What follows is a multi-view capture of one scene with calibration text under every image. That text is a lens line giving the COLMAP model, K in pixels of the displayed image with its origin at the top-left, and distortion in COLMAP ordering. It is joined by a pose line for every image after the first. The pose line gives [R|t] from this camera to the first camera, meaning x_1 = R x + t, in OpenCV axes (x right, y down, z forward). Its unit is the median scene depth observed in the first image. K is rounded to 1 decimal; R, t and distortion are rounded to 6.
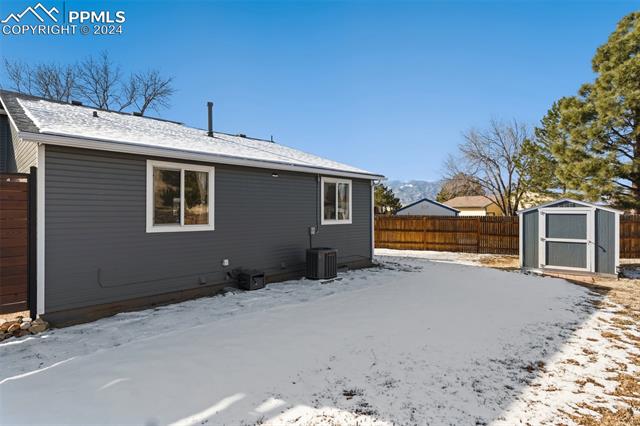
lens RADIAL K [[343.1, 0, 320.6], [0, 343.1, 211.6], [0, 0, 1]] dist [0.002413, 0.002046]
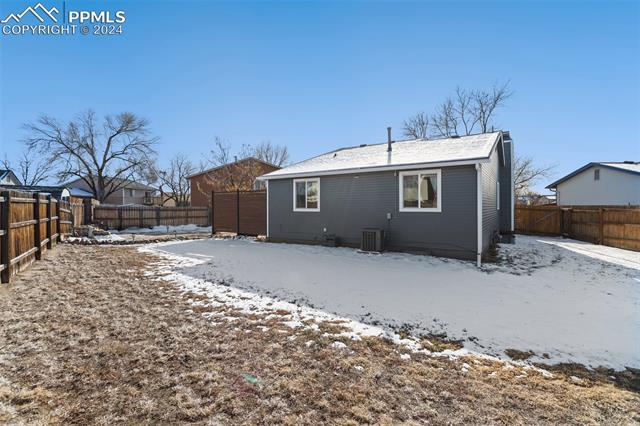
lens RADIAL K [[309.7, 0, 321.4], [0, 309.7, 212.6], [0, 0, 1]] dist [-0.005752, 0.002160]
pose [[0.157503, 0.012065, -0.987445, 1.535548], [-0.005717, 0.999920, 0.011305, 0.045676], [0.987502, 0.003865, 0.157559, 0.845088]]
